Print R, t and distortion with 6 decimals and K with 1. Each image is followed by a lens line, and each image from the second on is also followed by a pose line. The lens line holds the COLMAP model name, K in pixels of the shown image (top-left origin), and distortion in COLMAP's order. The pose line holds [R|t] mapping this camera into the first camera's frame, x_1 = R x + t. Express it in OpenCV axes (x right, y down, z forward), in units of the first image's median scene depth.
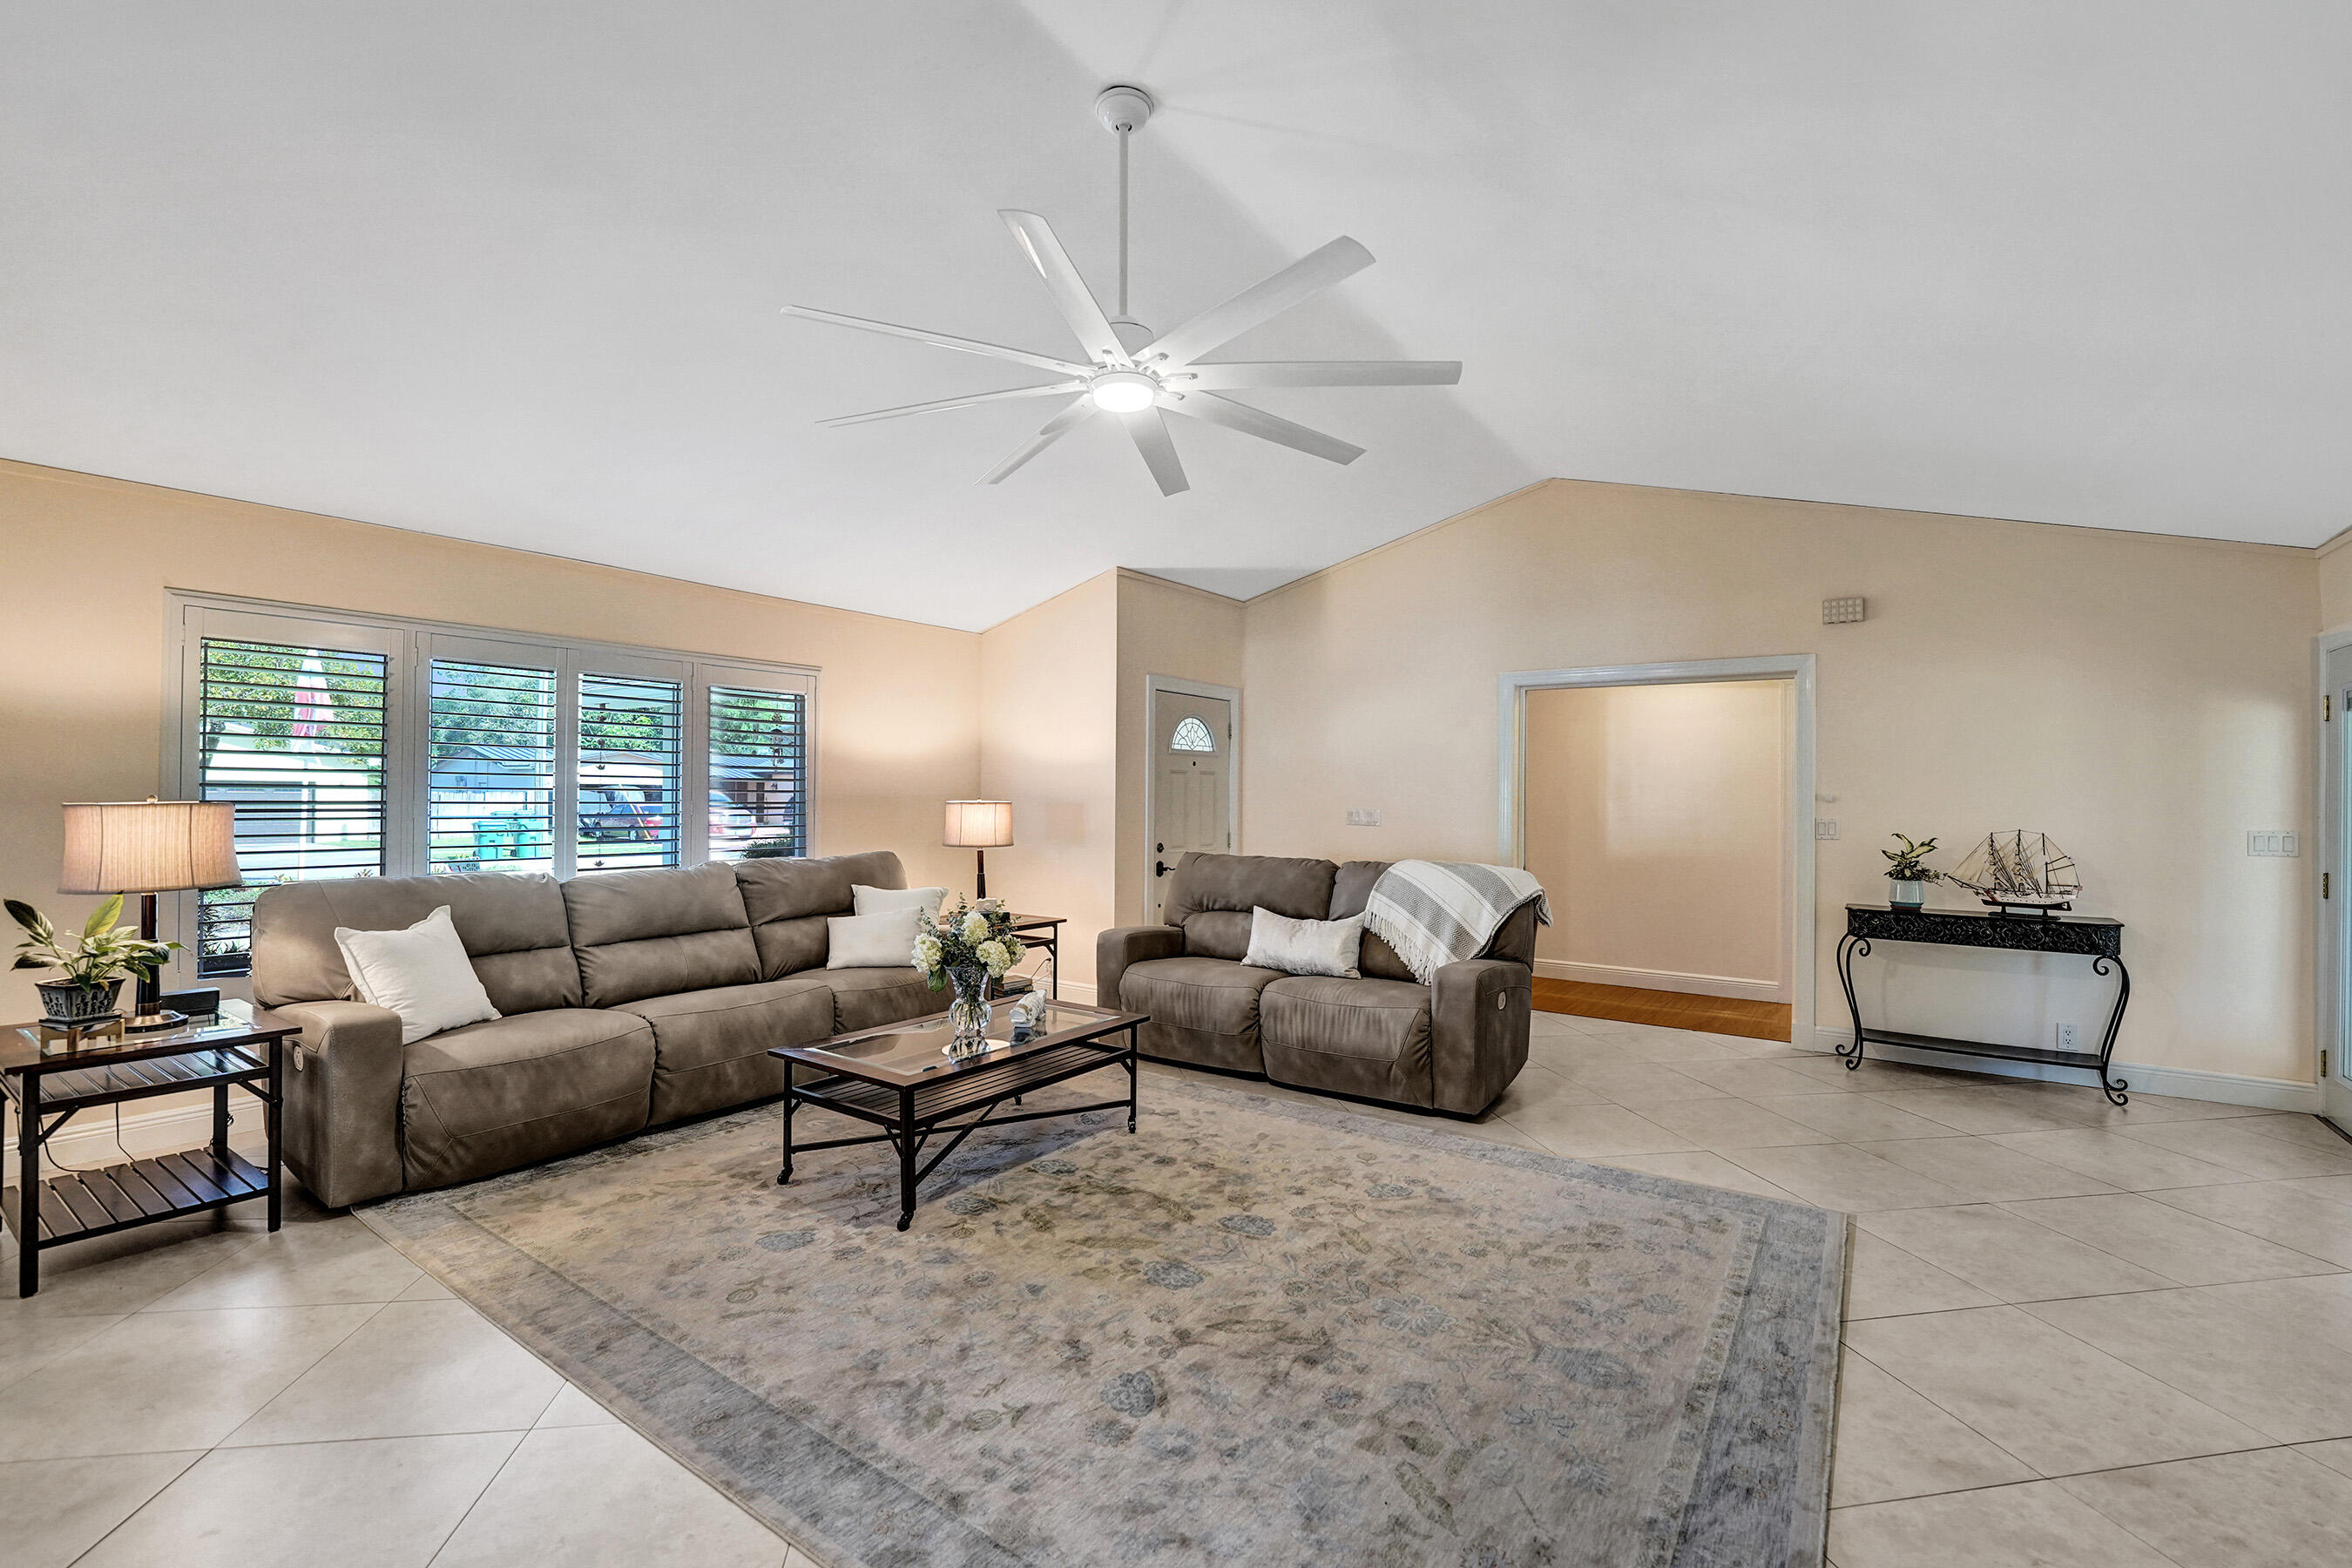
lens RADIAL K [[1003.5, 0, 1173.2], [0, 1003.5, 795.2], [0, 0, 1]] dist [-0.023226, -0.000102]
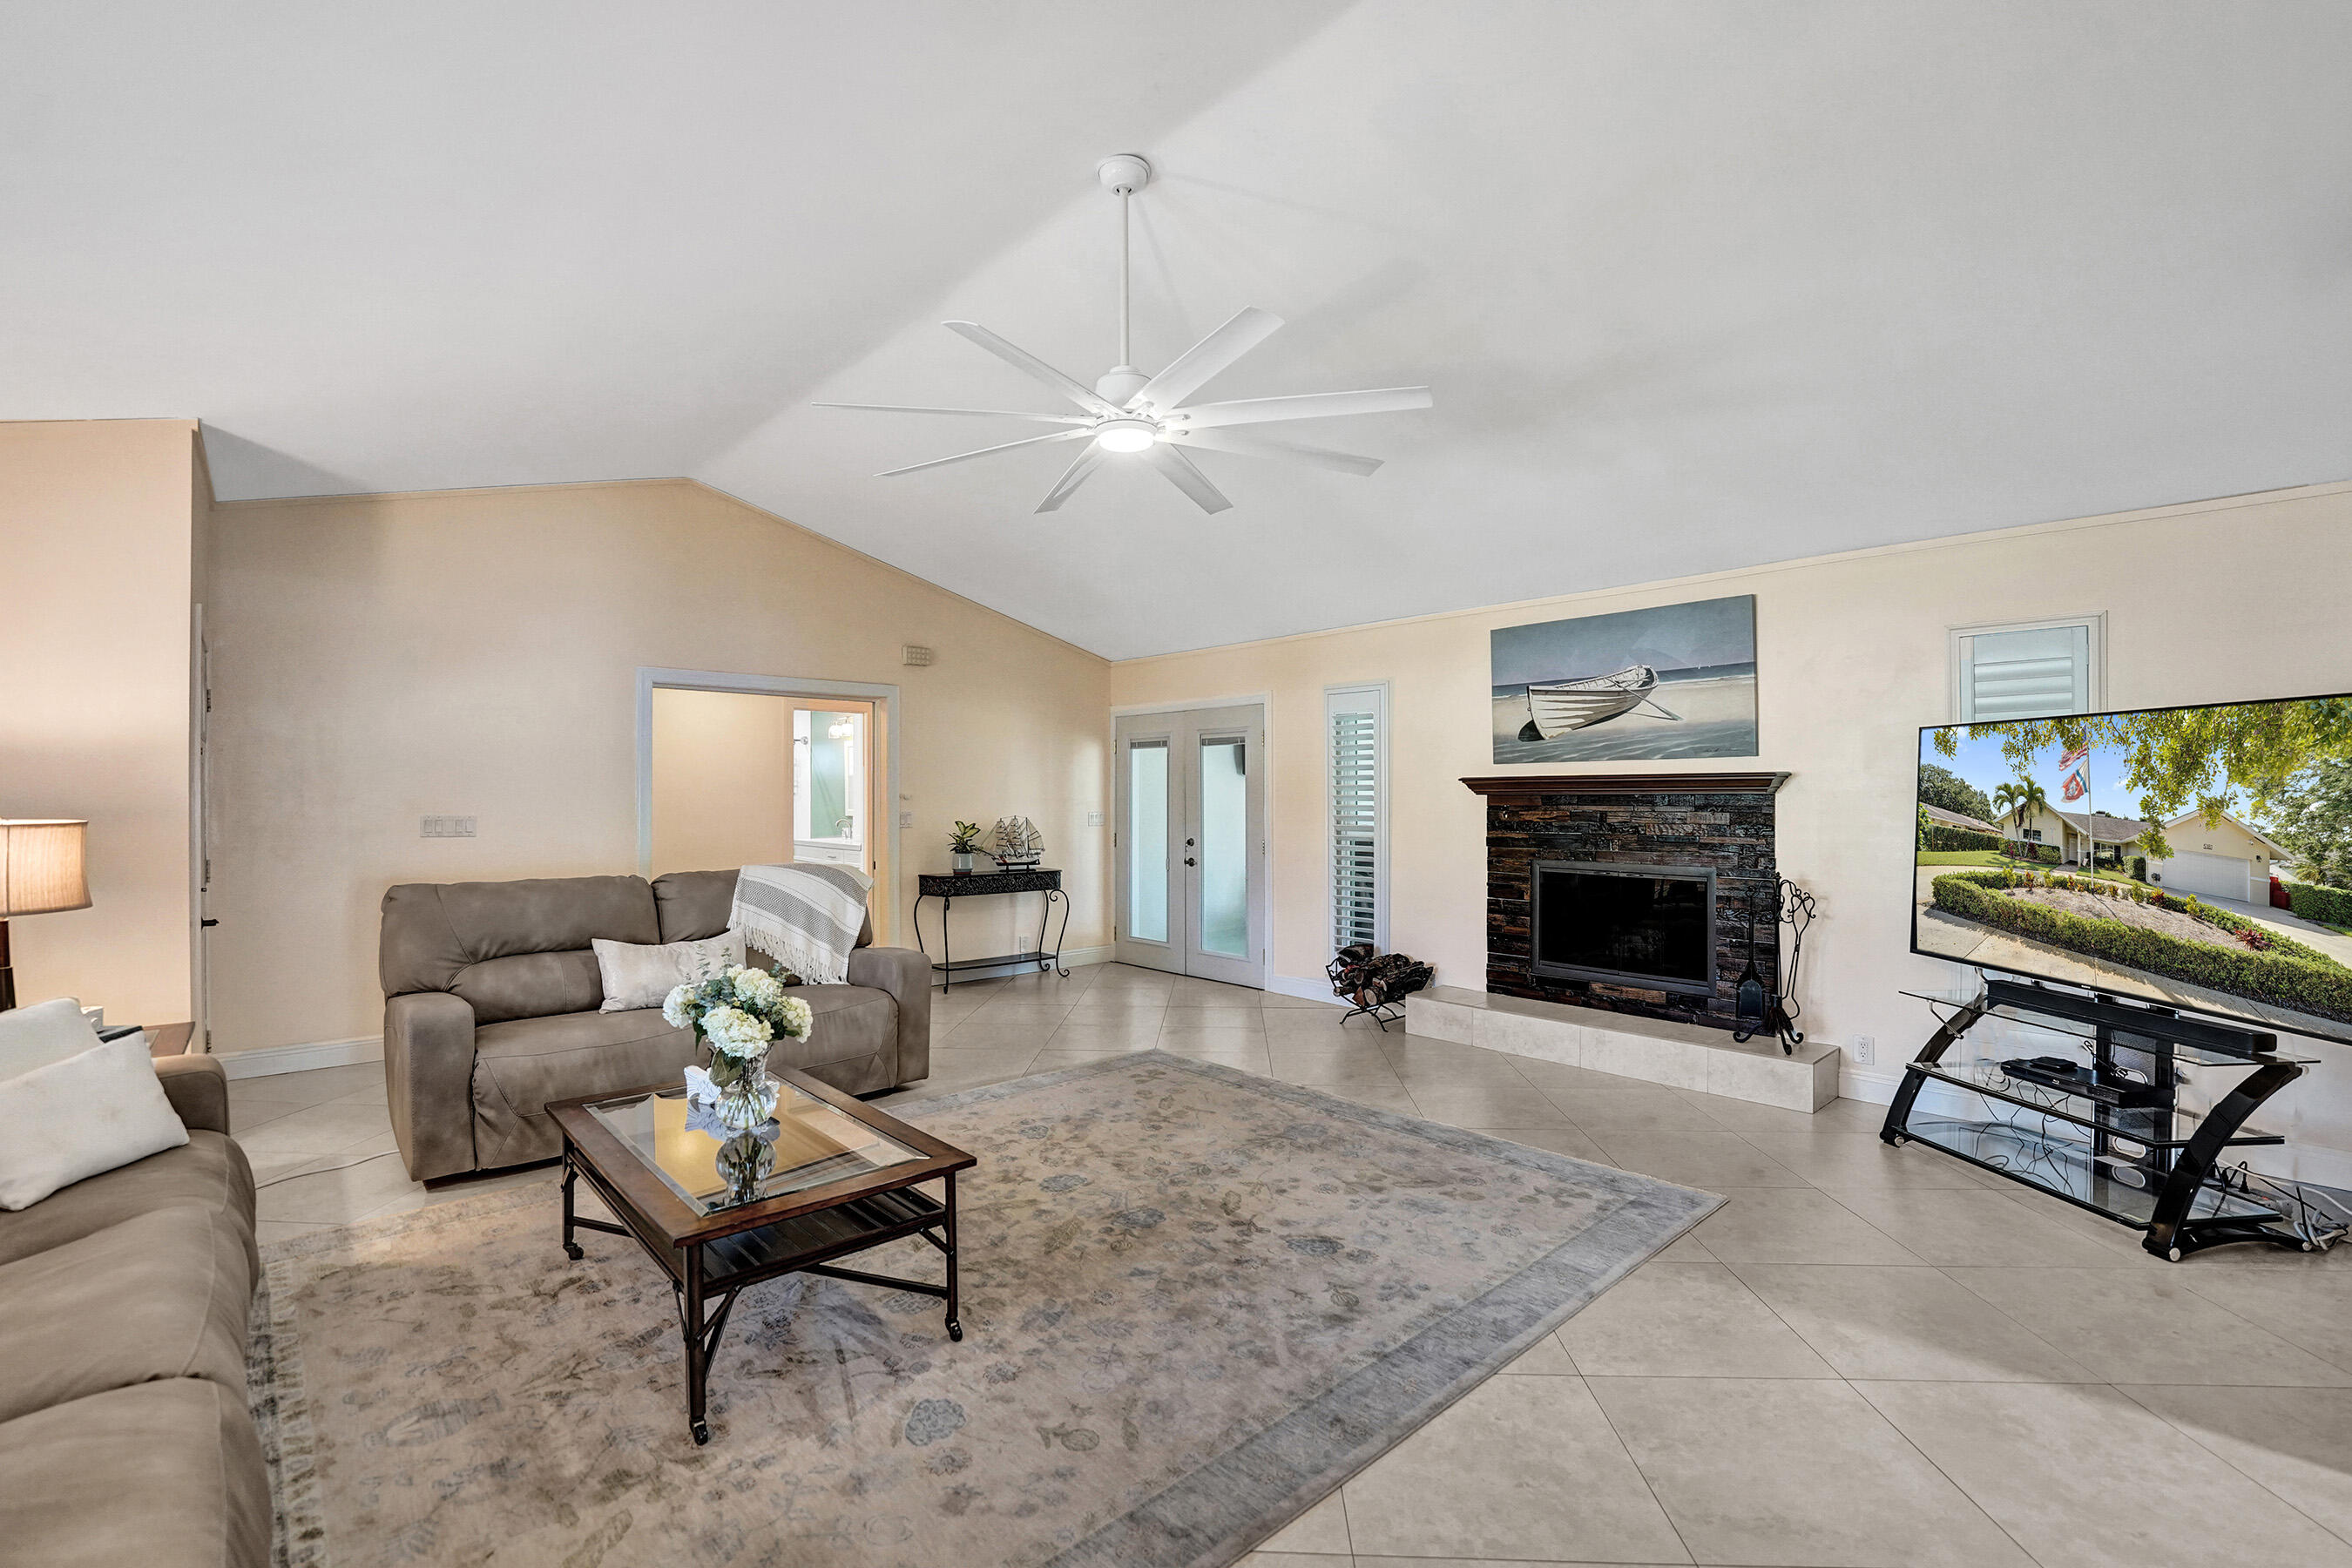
lens RADIAL K [[1029.9, 0, 1145.7], [0, 1029.9, 790.4], [0, 0, 1]] dist [-0.017353, -0.000168]
pose [[0.229885, -0.004471, 0.973208, -0.699786], [0.005090, 0.999981, 0.003391, -0.009959], [-0.973204, 0.004174, 0.229904, 0.437547]]
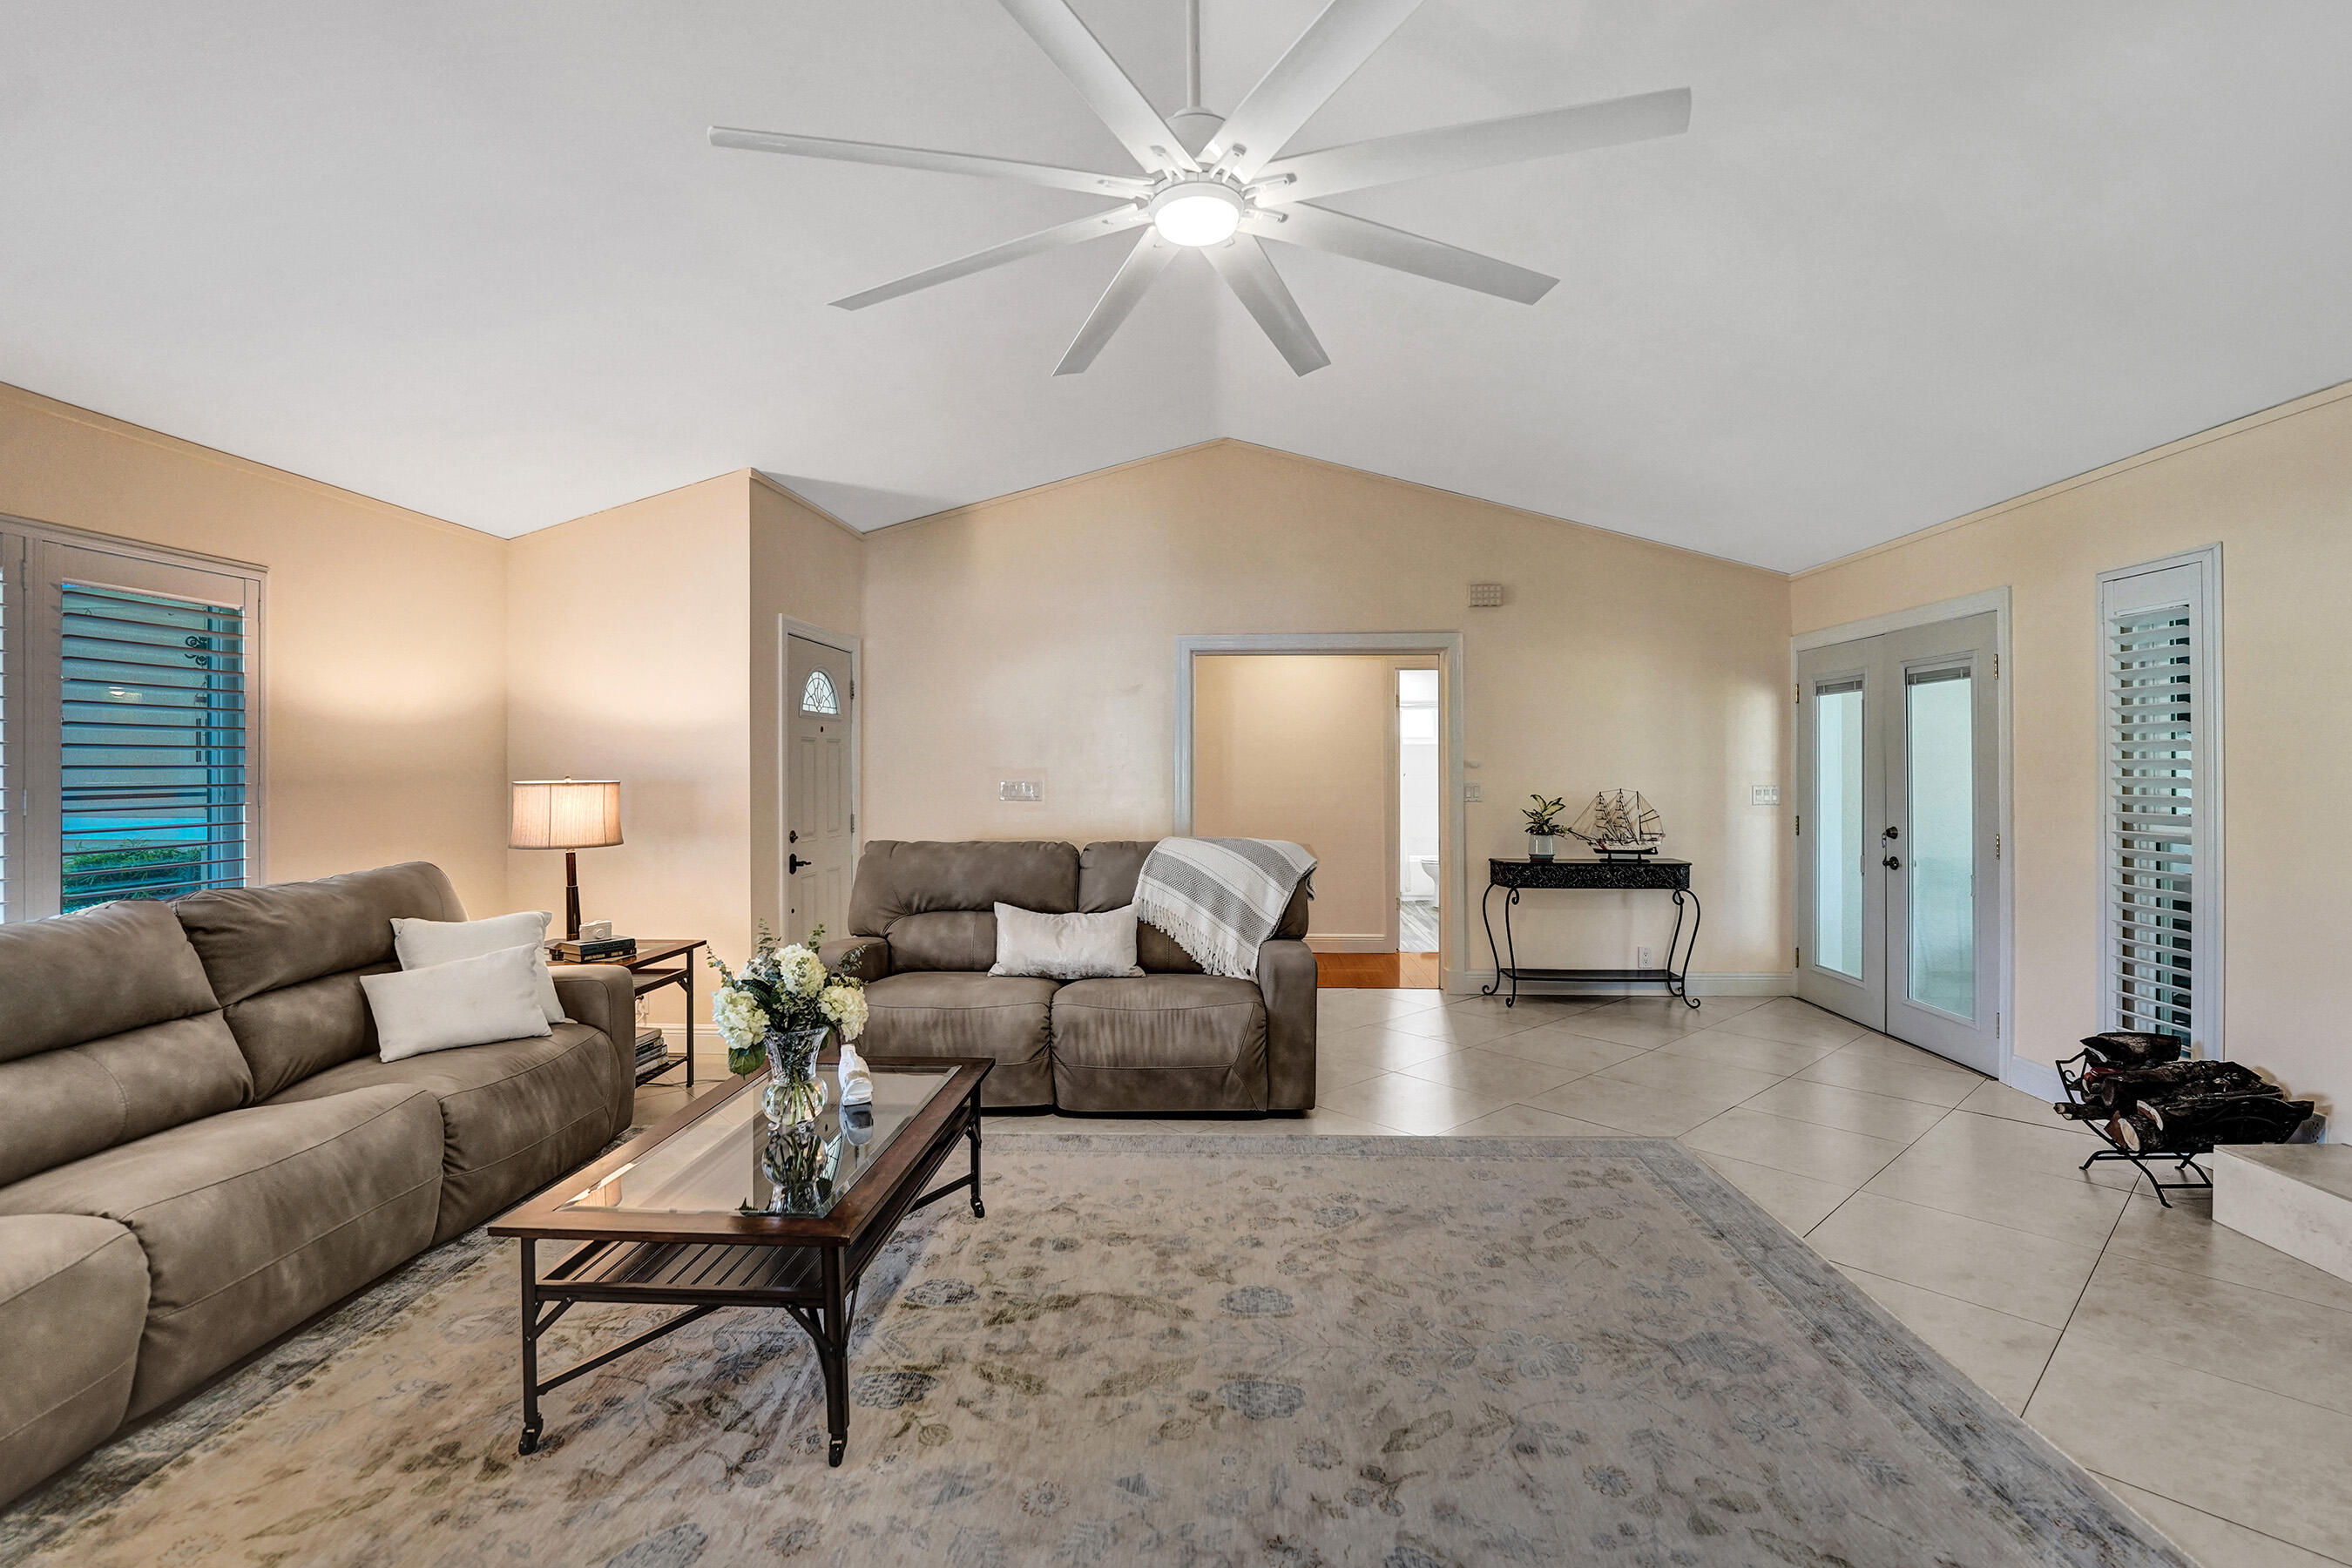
lens RADIAL K [[1053.4, 0, 1177.3], [0, 1053.4, 766.1], [0, 0, 1]] dist [-0.023470, 0.000266]
pose [[0.842904, -0.010521, 0.537961, -0.292281], [0.010579, 0.999940, 0.002980, -0.002544], [-0.537960, 0.003179, 0.842965, 0.220186]]
